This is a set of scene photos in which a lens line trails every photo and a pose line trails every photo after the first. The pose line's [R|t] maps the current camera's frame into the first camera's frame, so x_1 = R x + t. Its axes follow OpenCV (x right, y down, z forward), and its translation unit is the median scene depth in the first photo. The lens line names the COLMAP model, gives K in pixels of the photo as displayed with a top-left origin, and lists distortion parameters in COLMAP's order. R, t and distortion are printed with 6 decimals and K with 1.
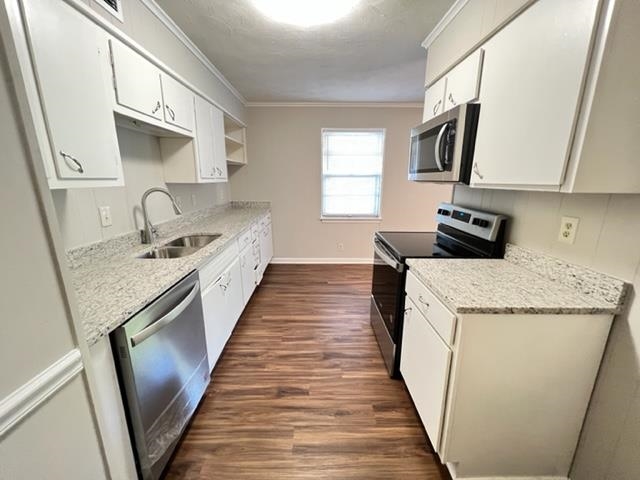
lens RADIAL K [[256.7, 0, 318.3], [0, 256.7, 239.2], [0, 0, 1]] dist [0.000518, -0.000025]
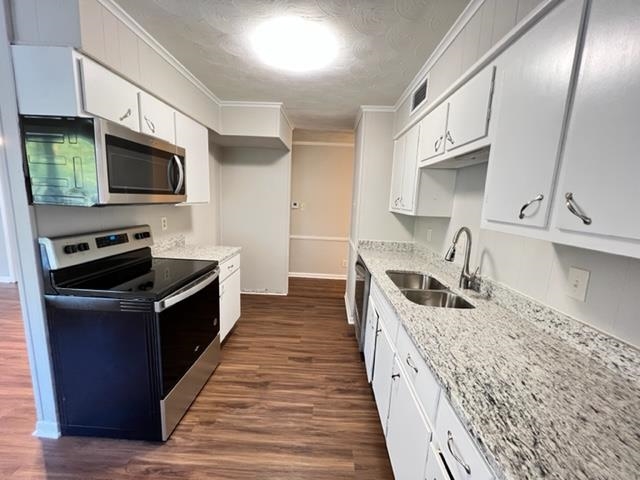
lens RADIAL K [[256.7, 0, 318.3], [0, 256.7, 239.2], [0, 0, 1]] dist [0.000518, -0.000025]
pose [[-0.998049, -0.052179, 0.034279, -0.183748], [-0.035370, 0.925025, 0.378257, -0.452222], [-0.051446, 0.376307, -0.925066, 1.781412]]
